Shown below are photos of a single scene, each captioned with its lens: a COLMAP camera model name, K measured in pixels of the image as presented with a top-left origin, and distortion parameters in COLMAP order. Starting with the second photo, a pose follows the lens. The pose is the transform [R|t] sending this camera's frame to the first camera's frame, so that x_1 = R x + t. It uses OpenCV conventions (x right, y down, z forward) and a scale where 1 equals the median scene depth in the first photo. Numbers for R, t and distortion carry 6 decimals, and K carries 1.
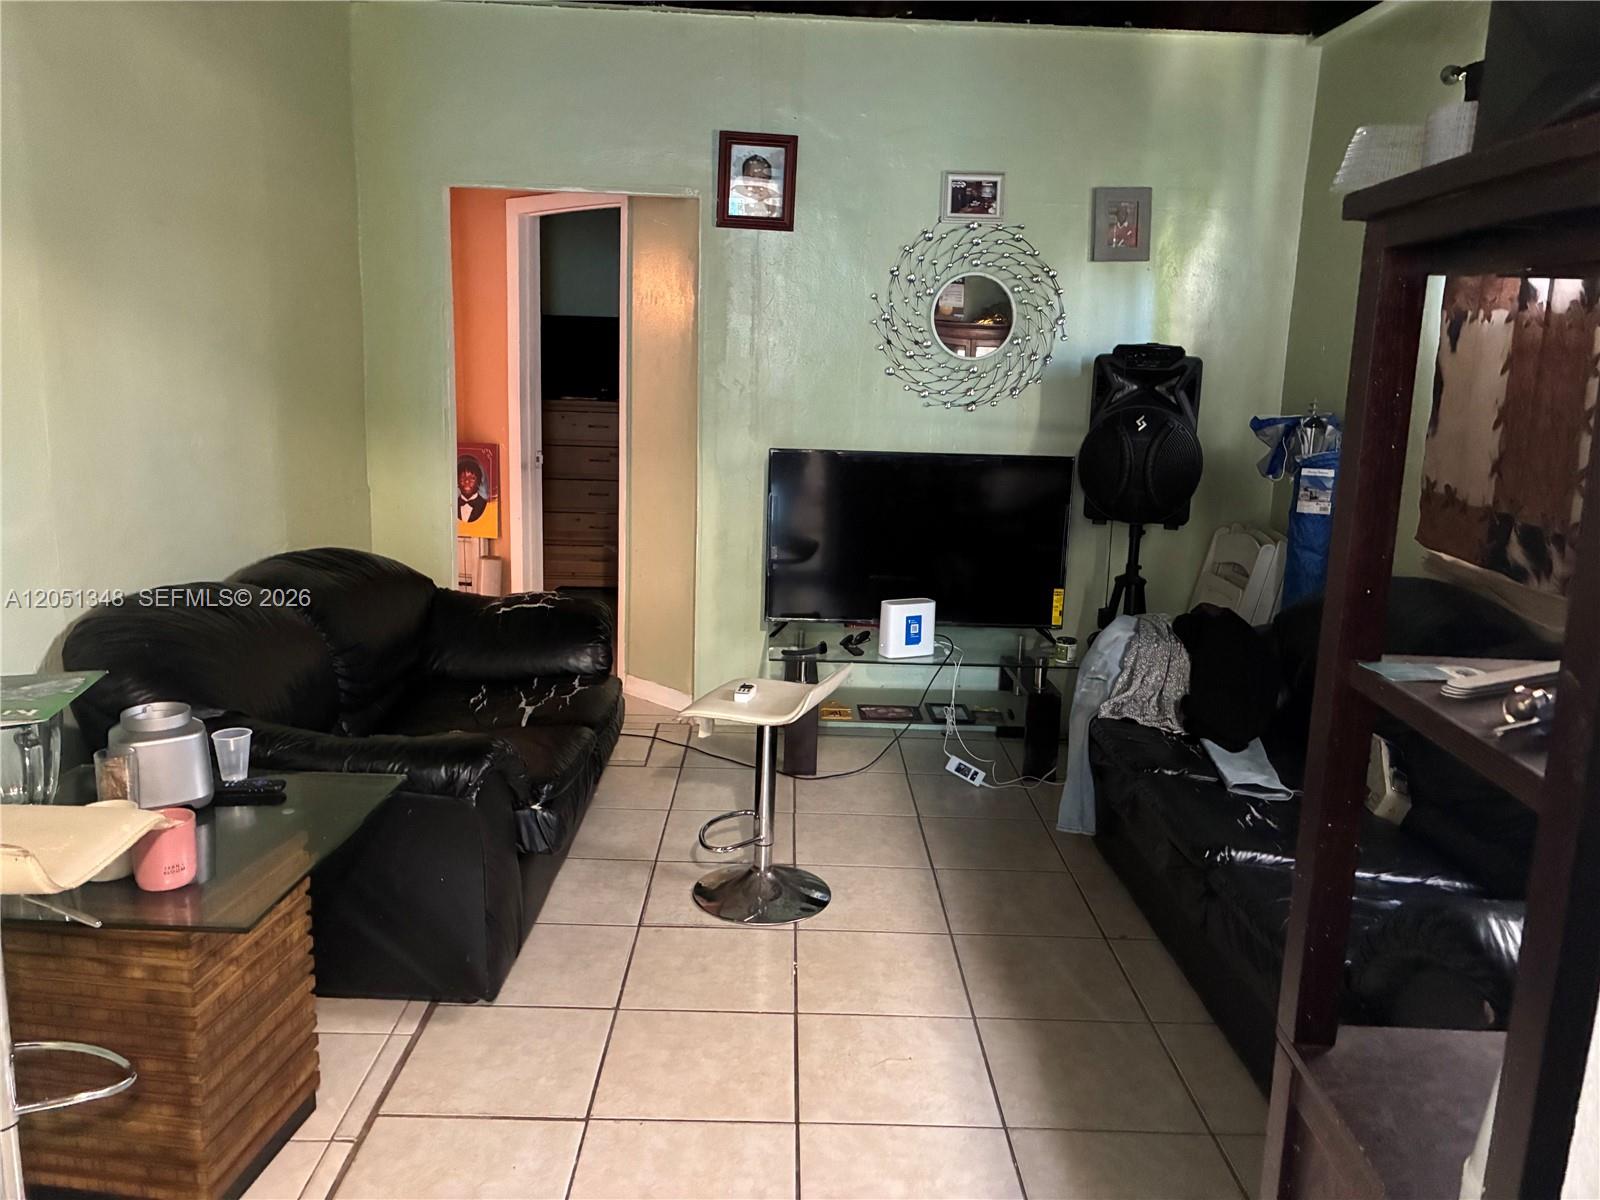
lens RADIAL K [[1239.6, 0, 804.1], [0, 1239.6, 584.4], [0, 0, 1]] dist [0.021103, -0.004083]
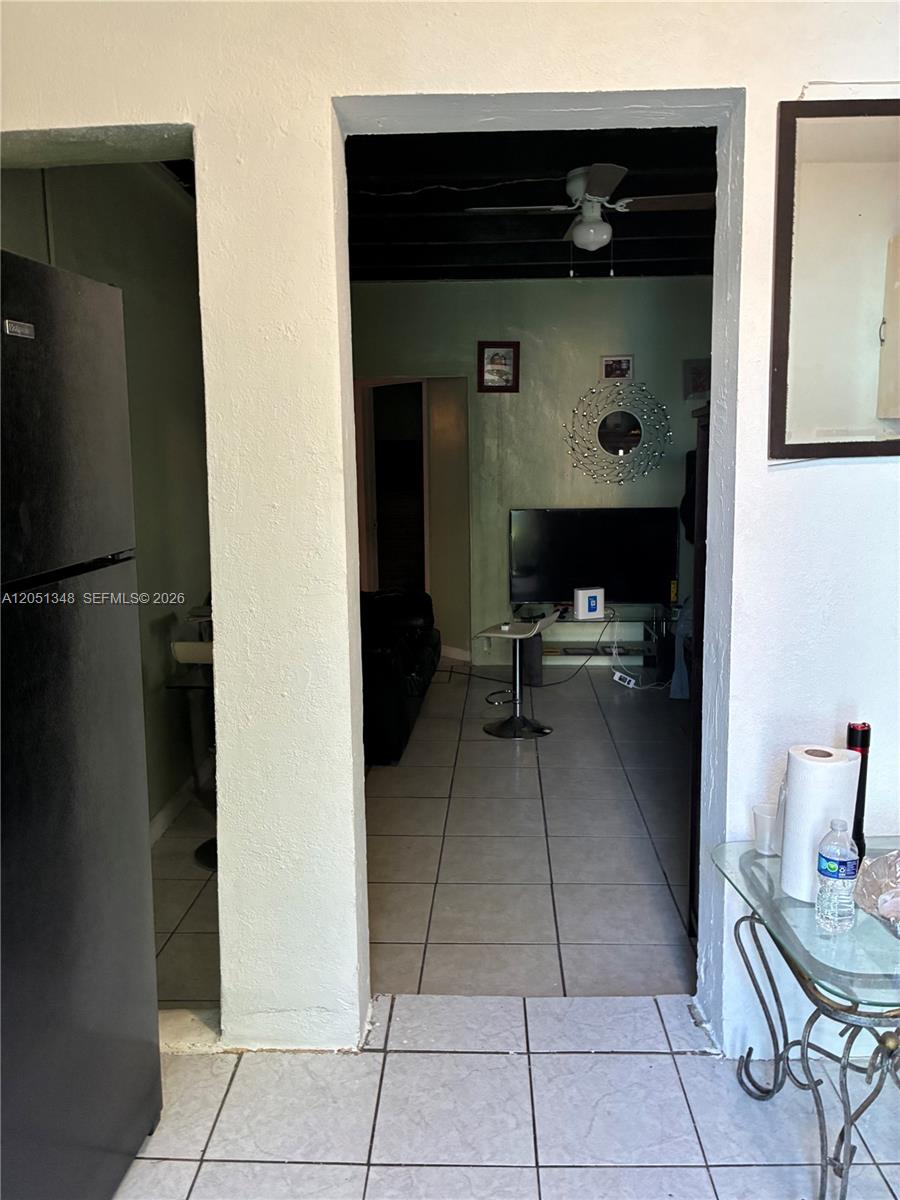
lens RADIAL K [[938.7, 0, 455.2], [0, 938.7, 594.6], [0, 0, 1]] dist [0.020222, -0.001440]
pose [[0.996705, -0.036840, -0.072269, -0.014160], [0.034232, 0.998729, -0.037006, 0.067963], [0.073541, 0.034410, 0.996698, -0.412929]]
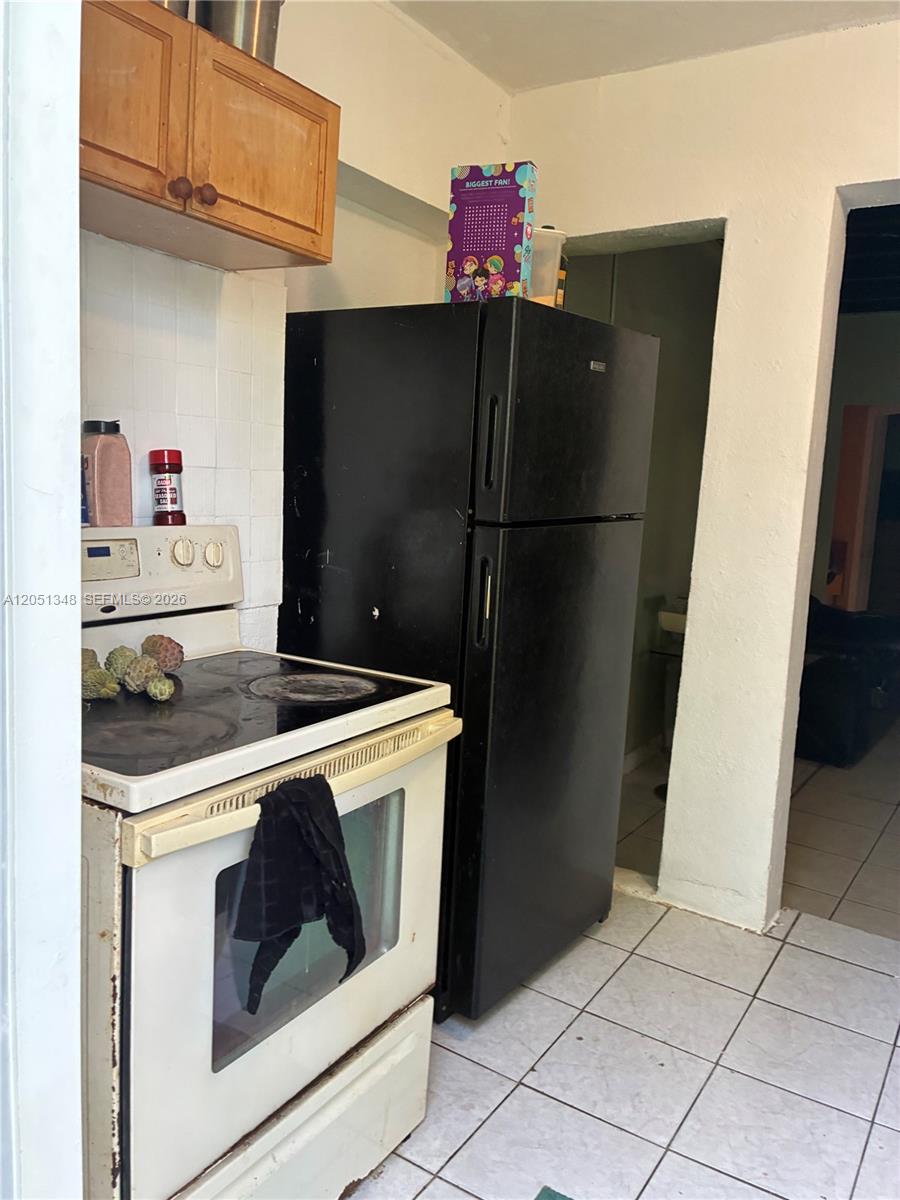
lens RADIAL K [[929.7, 0, 450.0], [0, 929.7, 600.0], [0, 0, 1]] dist [0.021103, -0.004083]
pose [[0.825681, 0.079515, -0.558506, 0.051103], [-0.120340, 0.992055, -0.036668, 0.118913], [0.551153, 0.097487, 0.828690, -0.568834]]
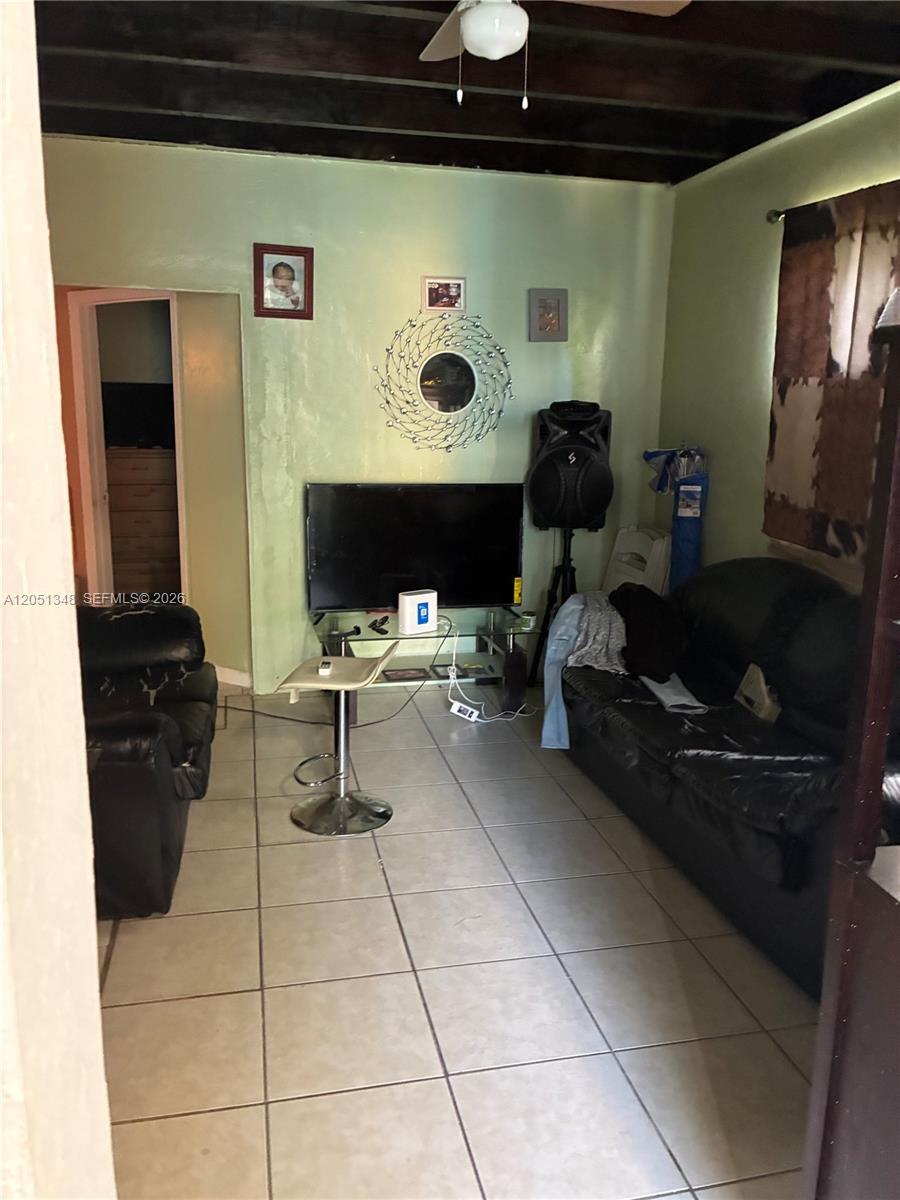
lens RADIAL K [[929.7, 0, 450.0], [0, 929.7, 600.0], [0, 0, 1]] dist [0.021103, -0.004083]
pose [[0.979029, -0.058194, 0.195234, -0.082779], [0.053259, 0.998117, 0.030437, -0.007441], [-0.196637, -0.019400, 0.980284, -0.016192]]
